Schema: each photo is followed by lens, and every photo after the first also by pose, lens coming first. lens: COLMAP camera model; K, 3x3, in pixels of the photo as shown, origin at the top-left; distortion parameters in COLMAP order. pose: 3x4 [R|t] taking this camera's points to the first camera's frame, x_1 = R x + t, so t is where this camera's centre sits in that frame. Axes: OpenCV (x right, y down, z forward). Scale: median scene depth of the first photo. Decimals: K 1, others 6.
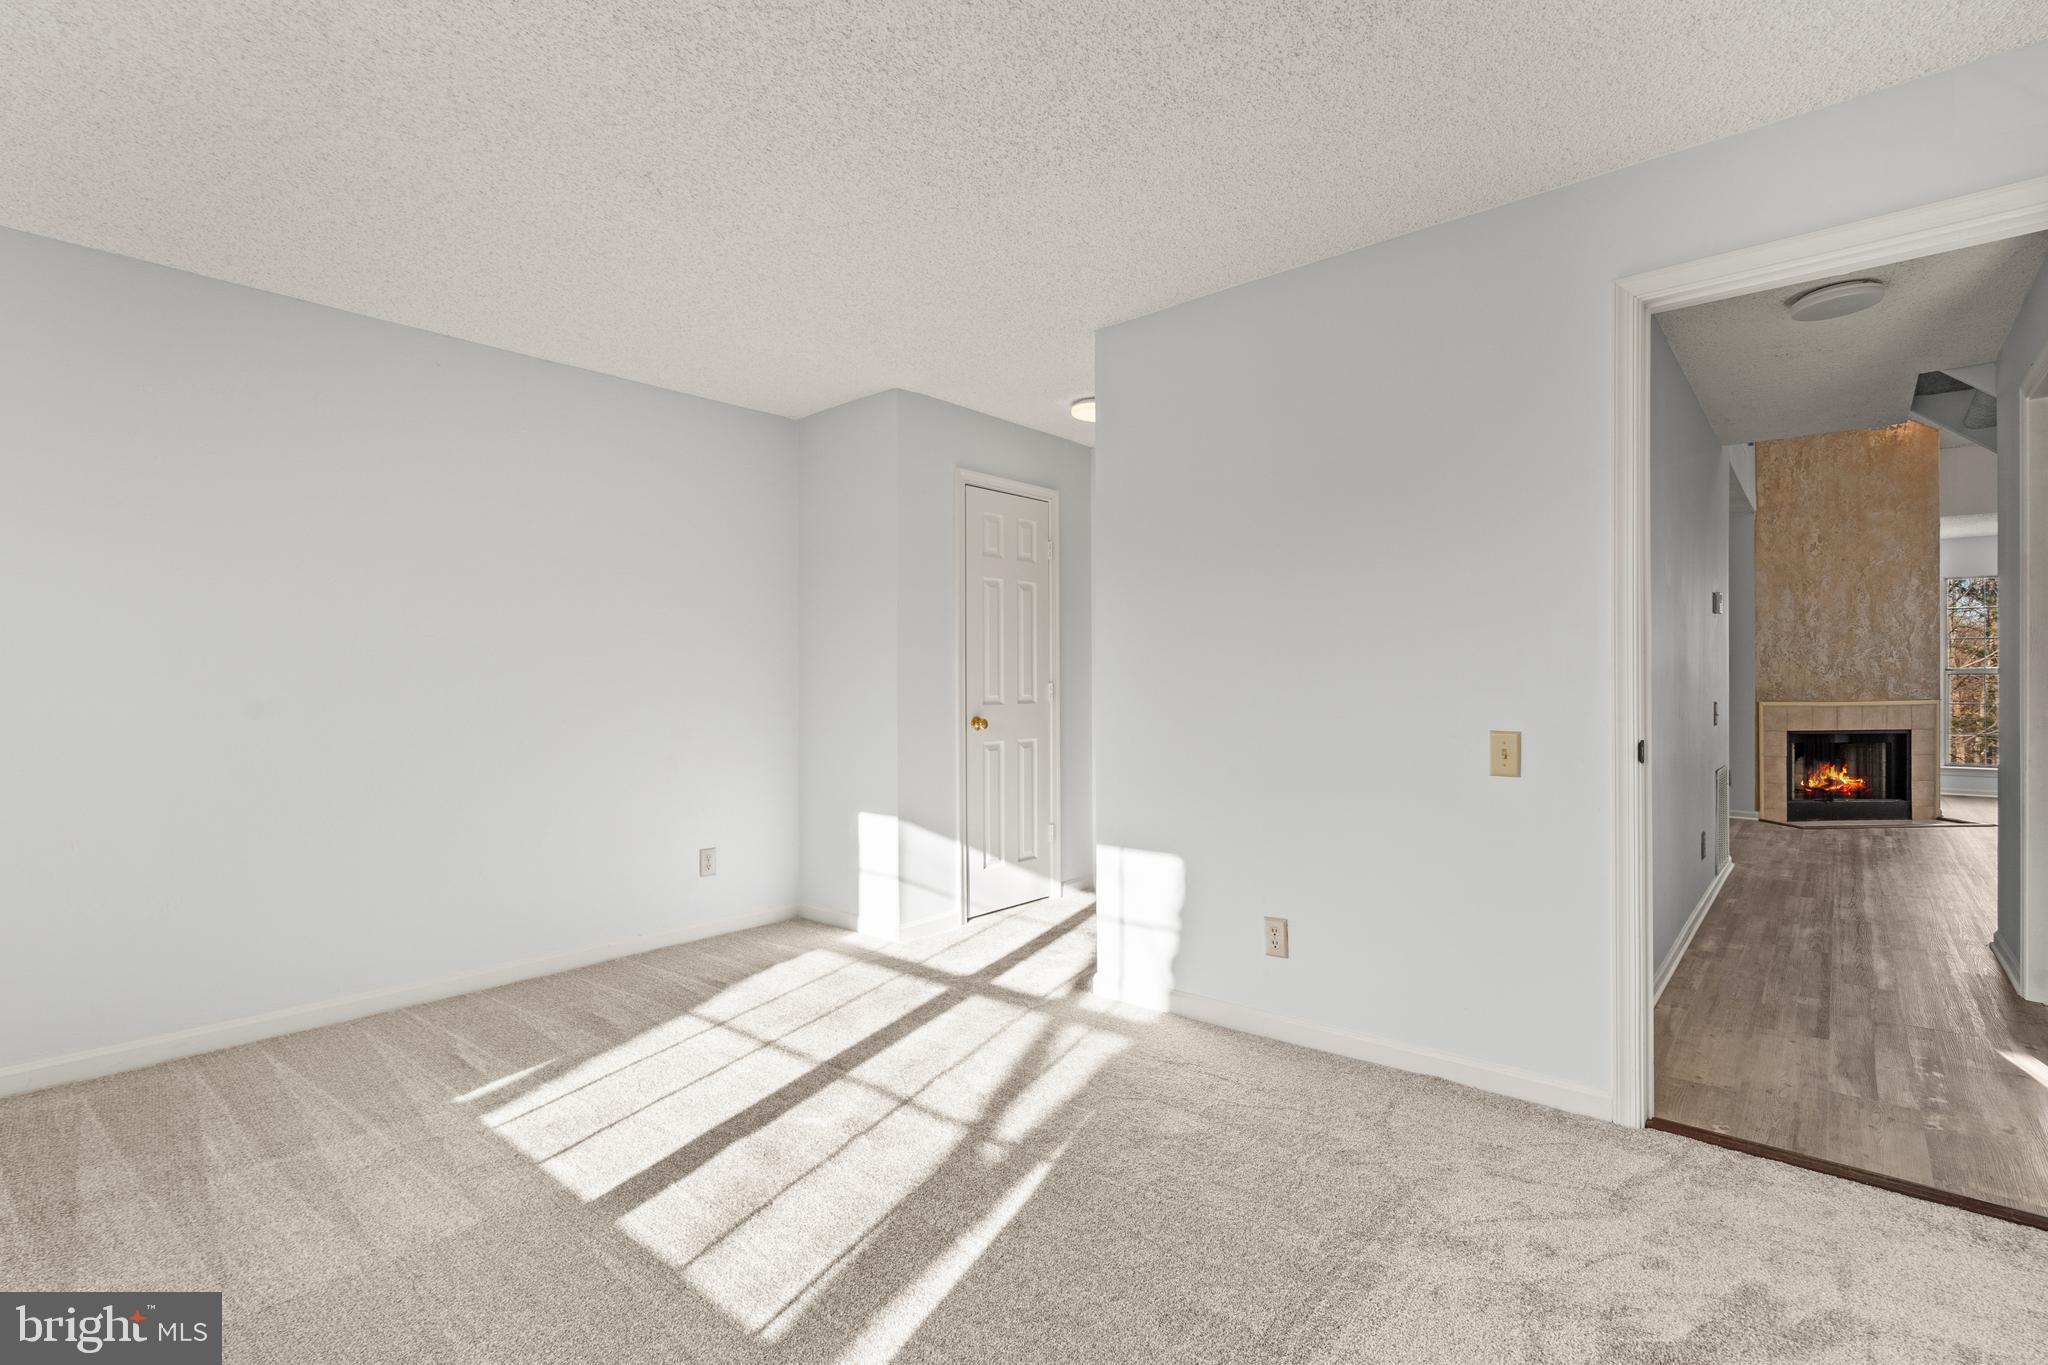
lens RADIAL K [[952.5, 0, 1023.5], [0, 952.5, 682.0], [0, 0, 1]] dist [-0.004823, 0.001582]
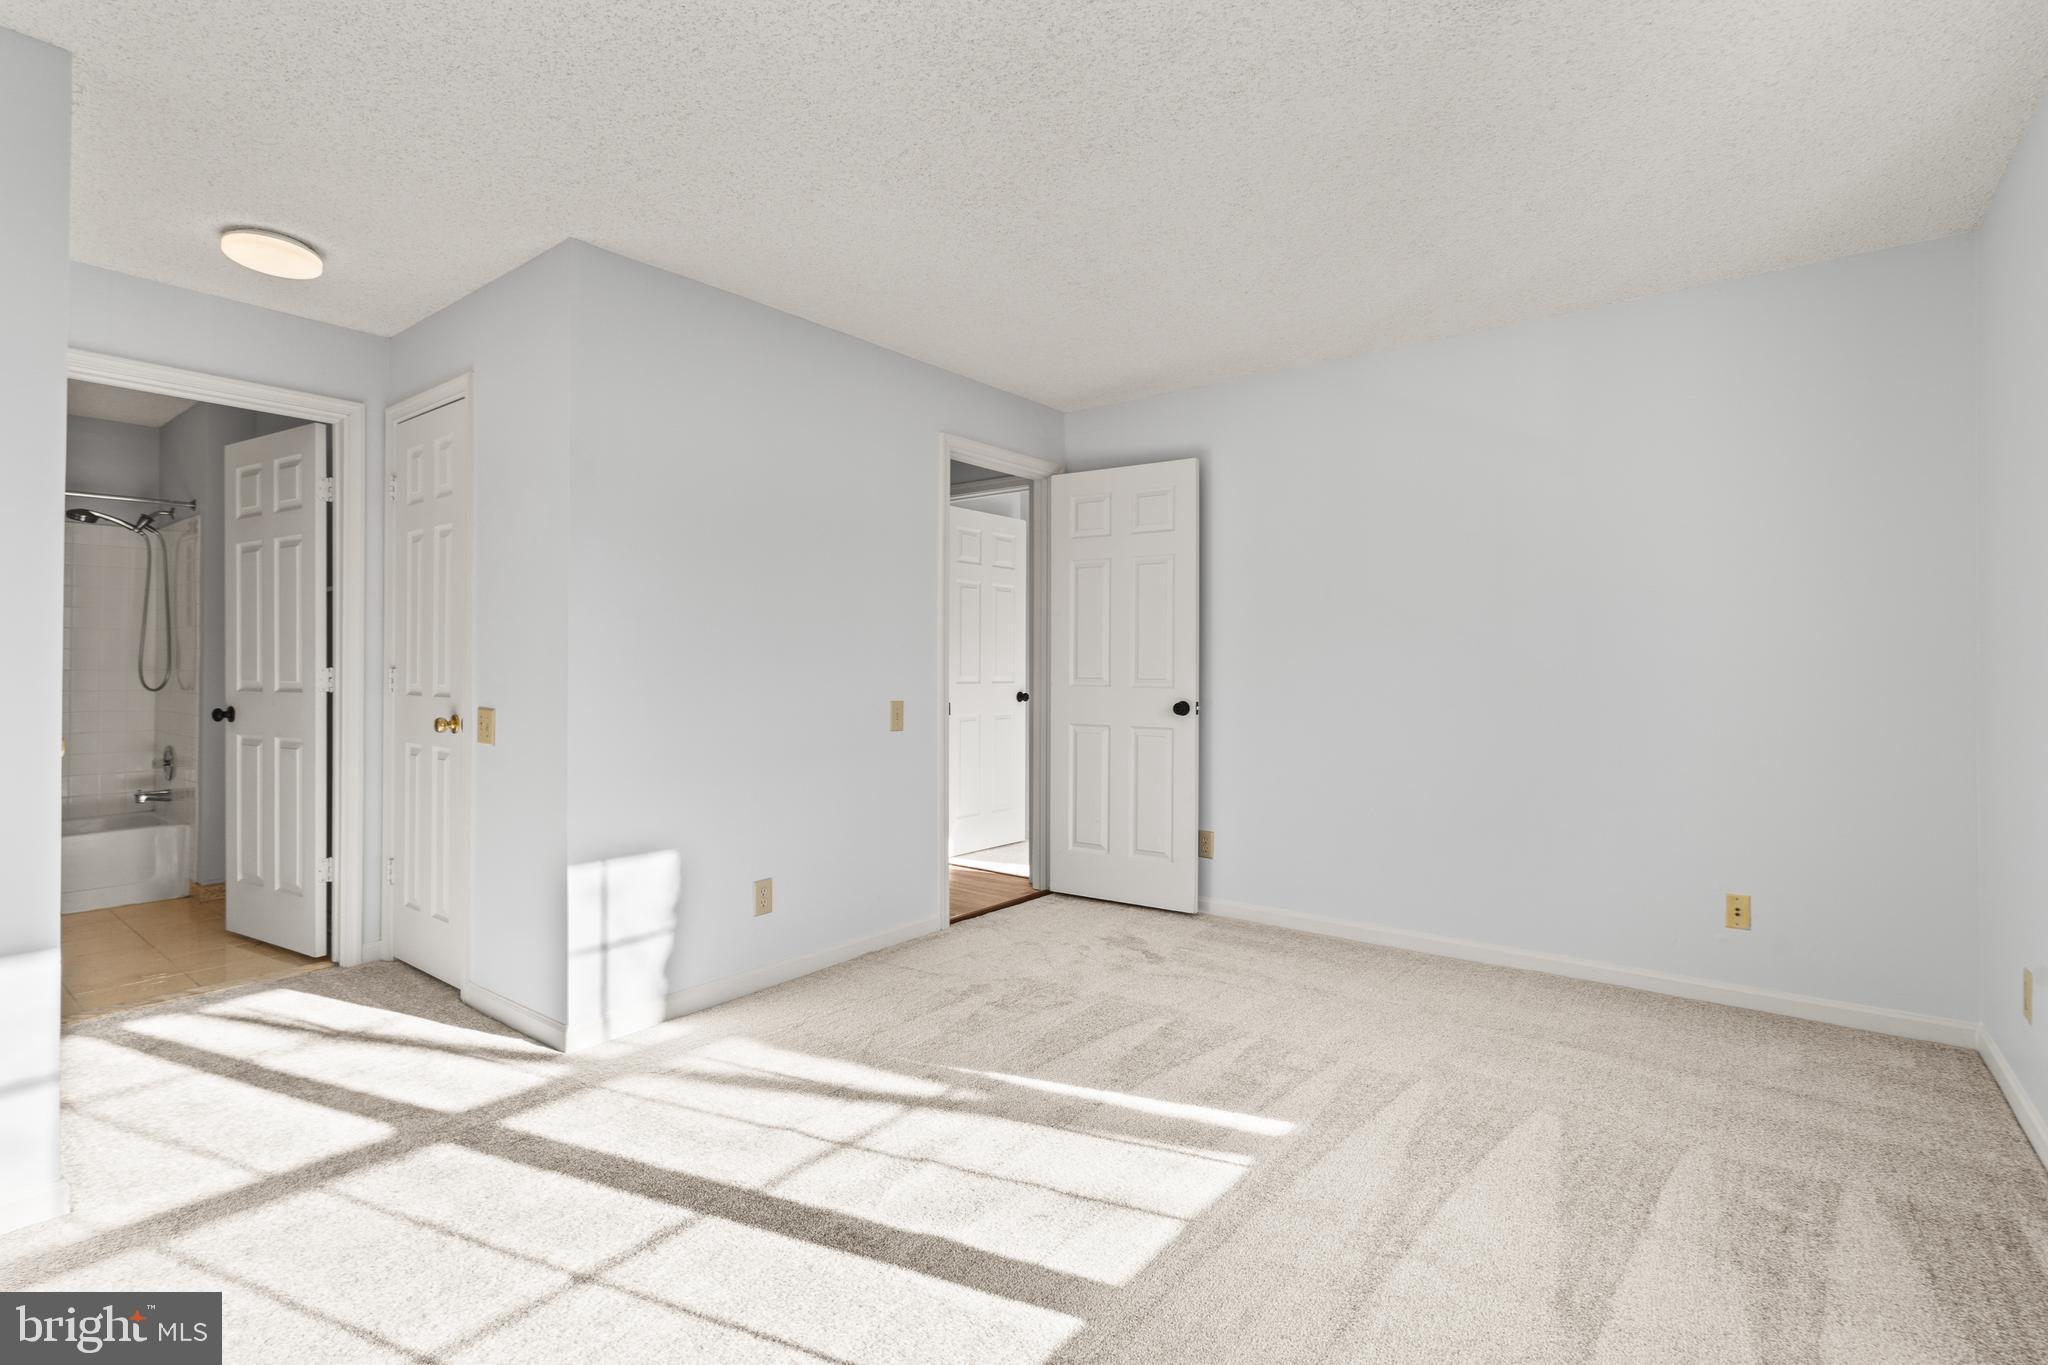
lens RADIAL K [[952.5, 0, 1028.9], [0, 952.5, 673.9], [0, 0, 1]] dist [-0.004823, 0.001582]
pose [[-0.053344, -0.002276, 0.998574, -0.873951], [-0.003350, 0.999992, 0.002101, 0.005373], [-0.998571, -0.003233, -0.053352, 0.765330]]
